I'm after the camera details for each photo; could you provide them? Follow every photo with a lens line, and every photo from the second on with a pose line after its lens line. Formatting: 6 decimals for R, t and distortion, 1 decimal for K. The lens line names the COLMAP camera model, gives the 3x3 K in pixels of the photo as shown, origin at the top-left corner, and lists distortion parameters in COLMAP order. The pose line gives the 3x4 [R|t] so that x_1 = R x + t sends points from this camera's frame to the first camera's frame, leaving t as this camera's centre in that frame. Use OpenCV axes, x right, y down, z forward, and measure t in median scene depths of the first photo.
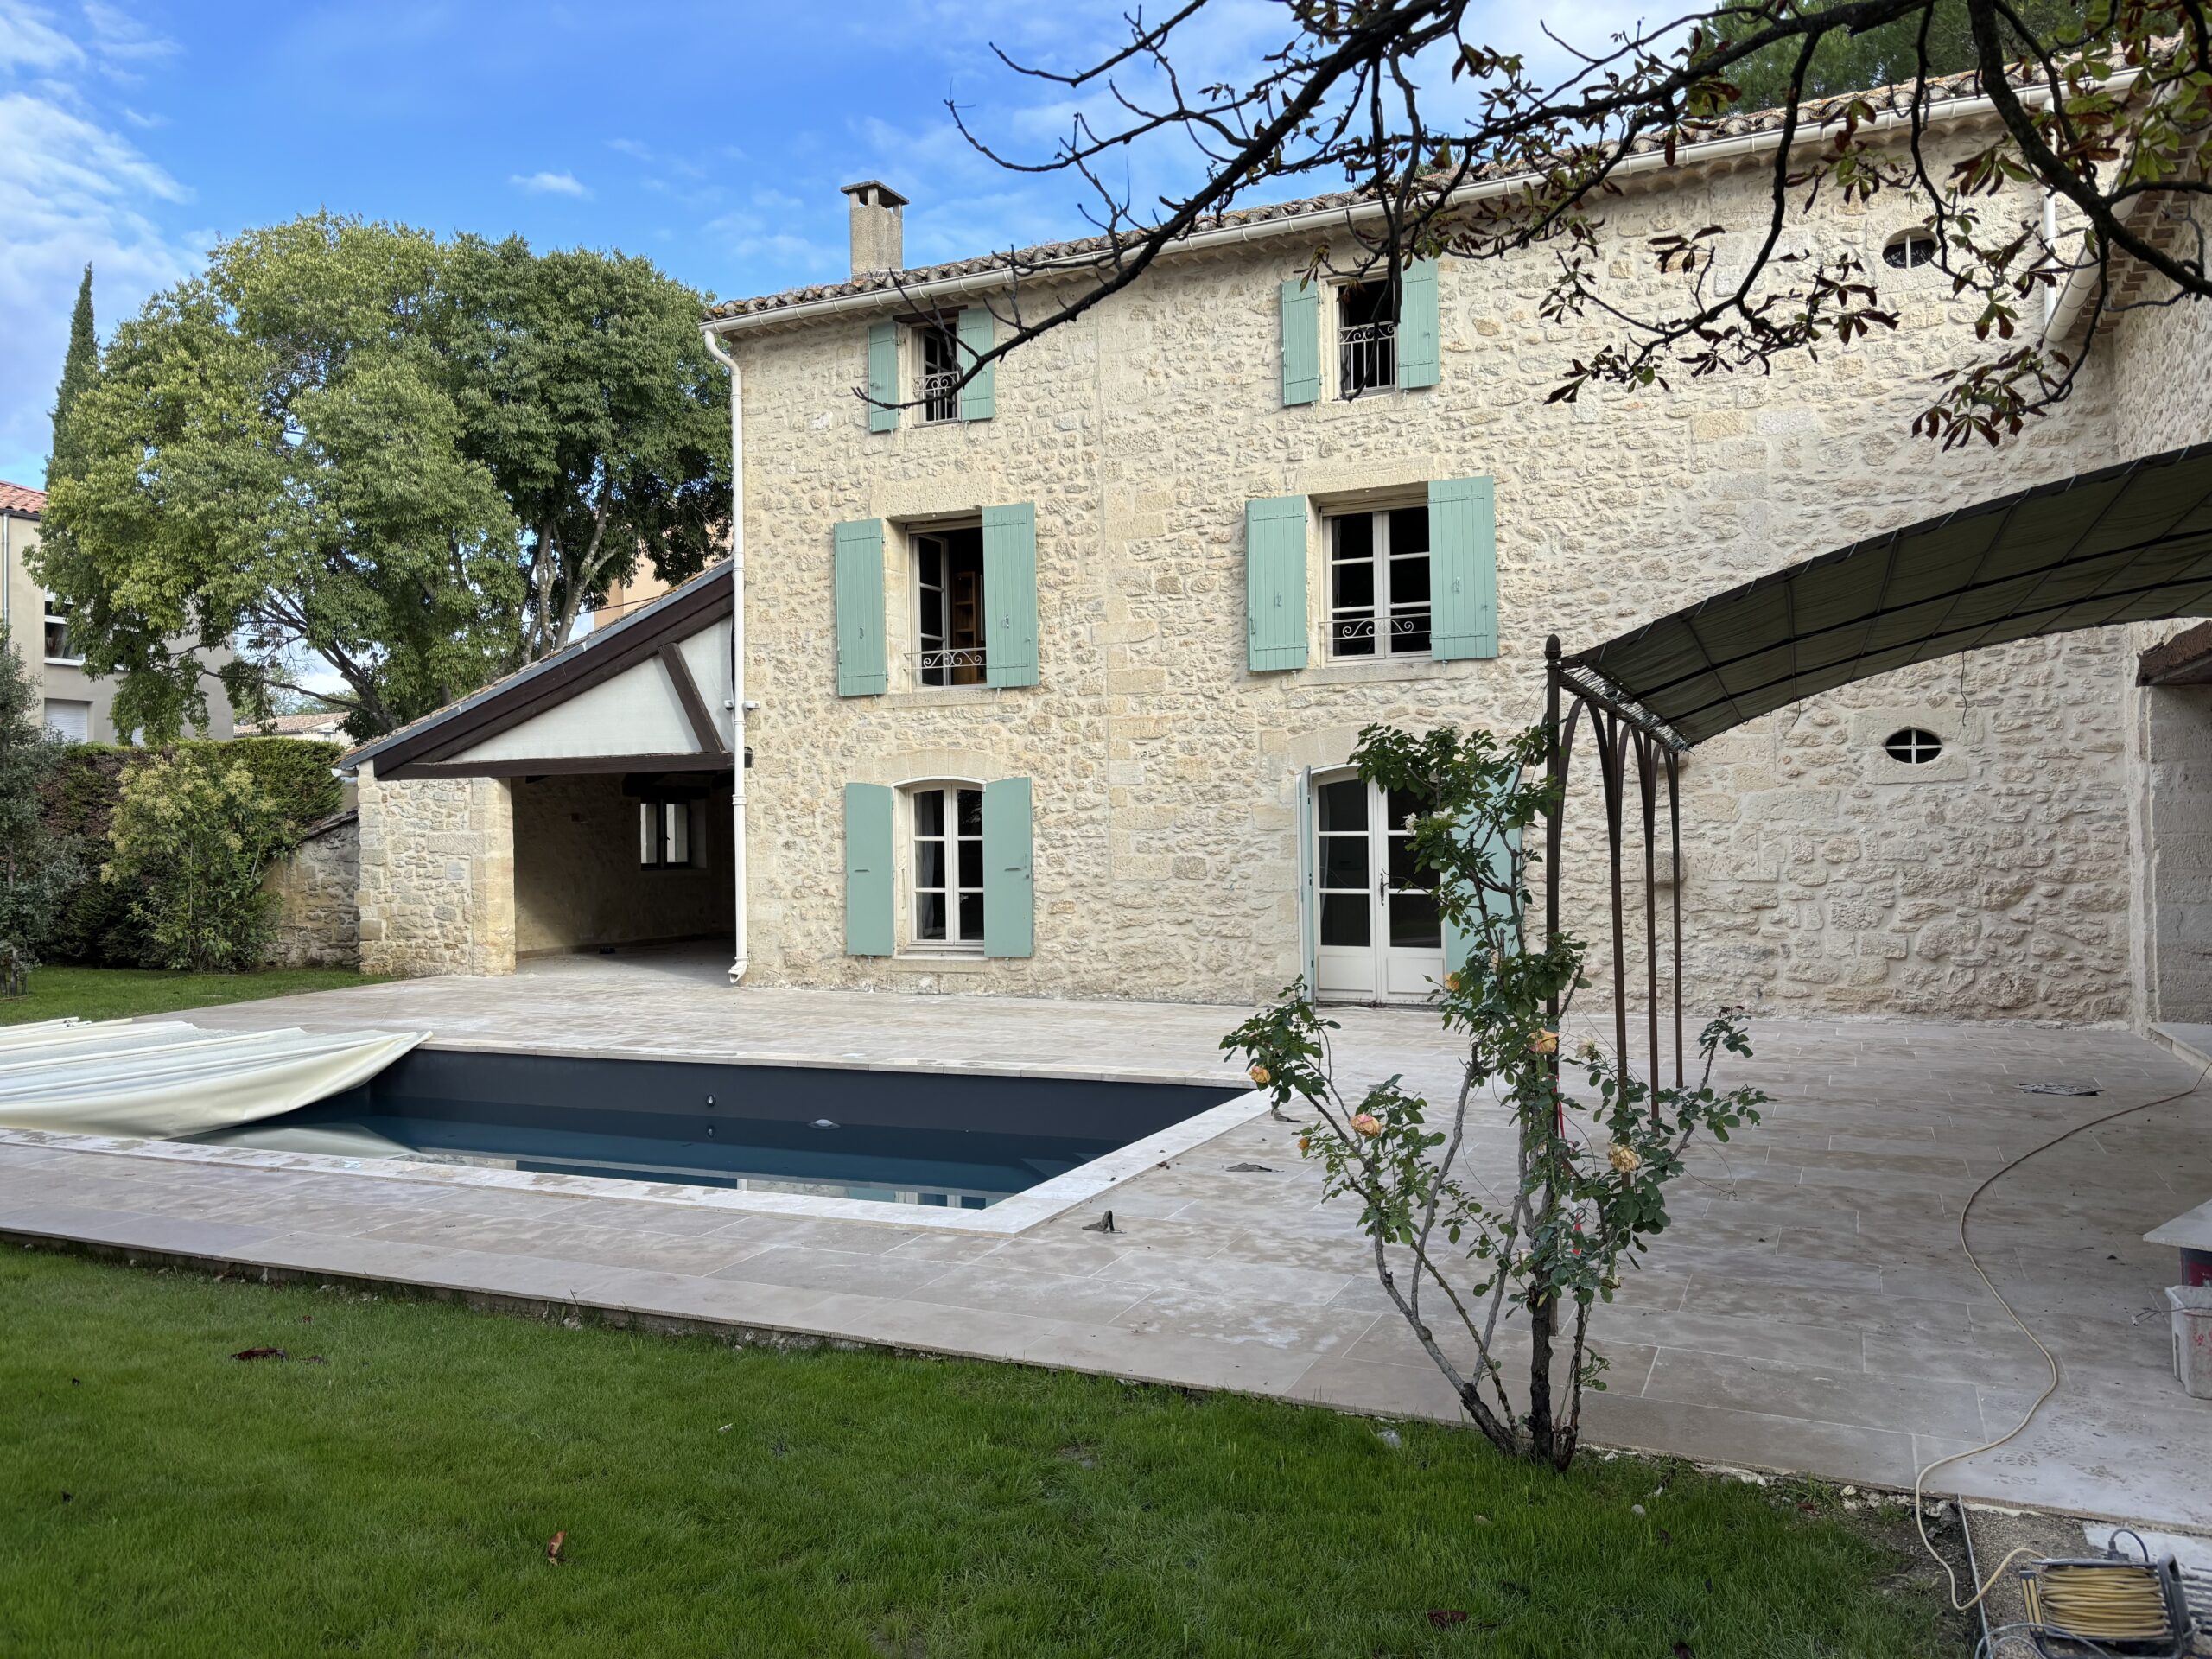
lens RADIAL K [[1665.1, 0, 1105.7], [0, 1665.1, 827.2], [0, 0, 1]] dist [0.008212, 0.000275]
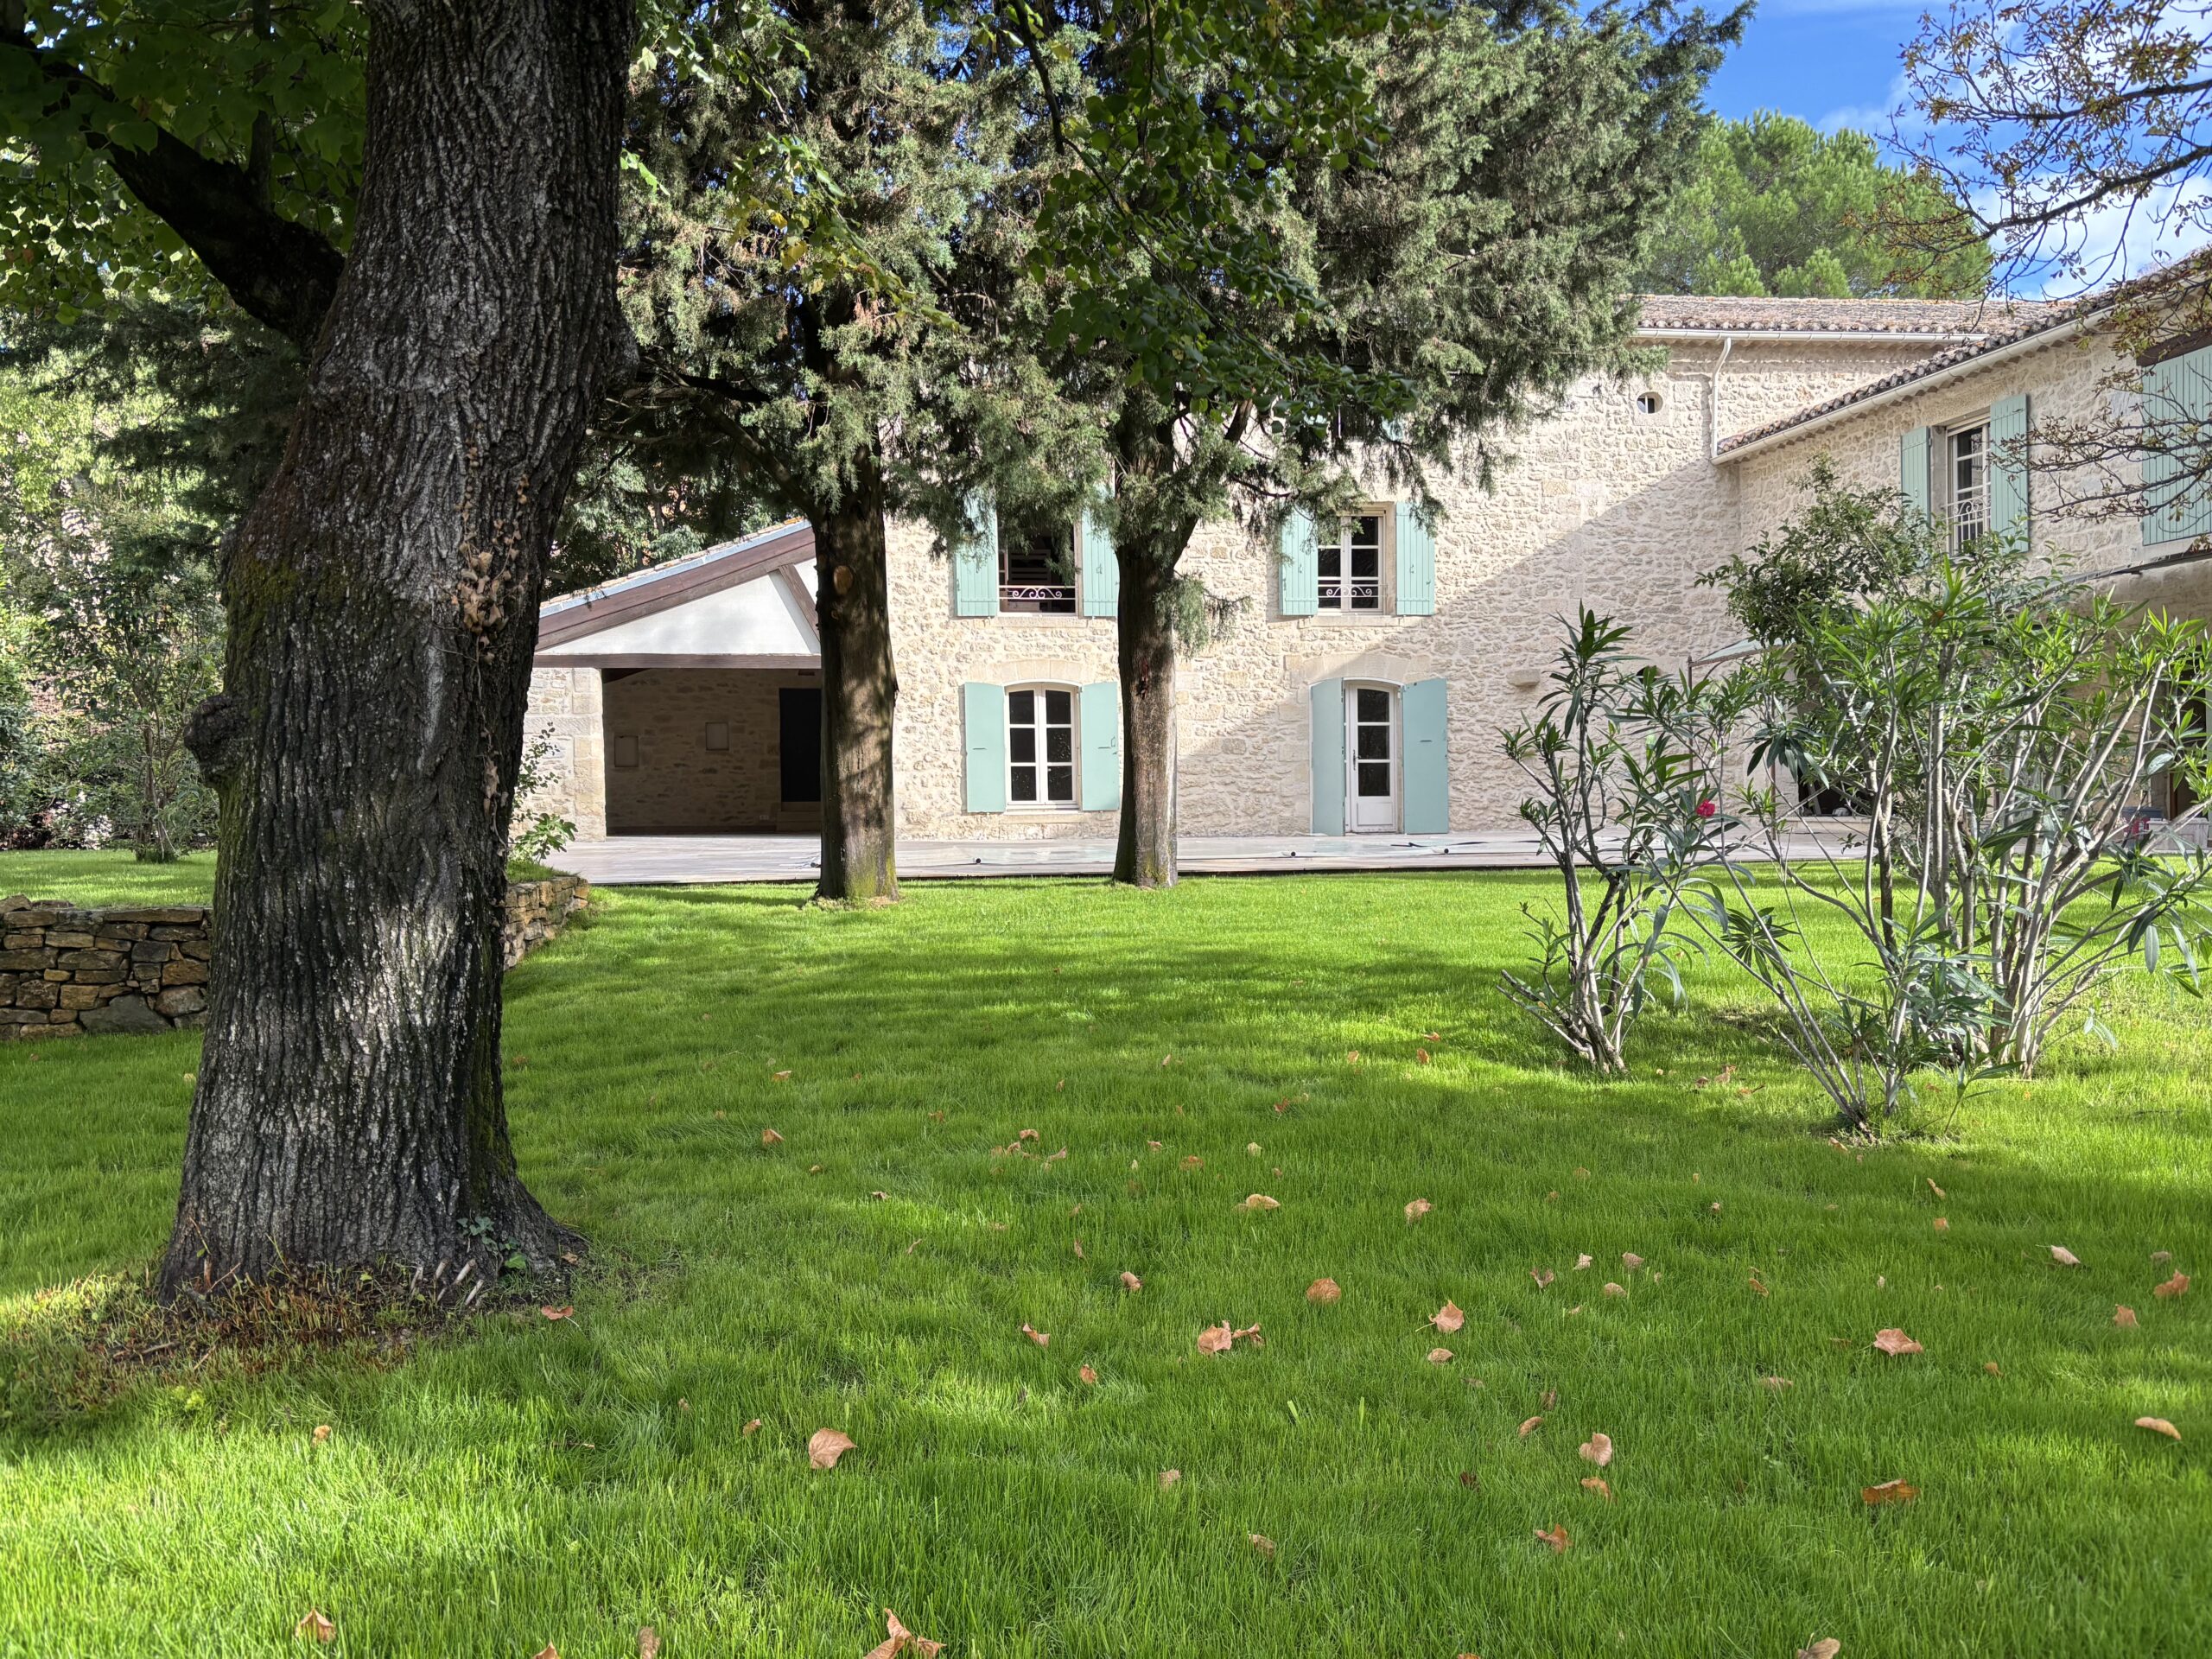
lens RADIAL K [[1665.1, 0, 1106.4], [0, 1665.1, 828.9], [0, 0, 1]] dist [0.008212, 0.000275]
pose [[0.851613, -0.003465, 0.524160, -0.754365], [-0.001851, 0.999952, 0.009617, 0.077042], [-0.524168, -0.009160, 0.851566, -0.178654]]
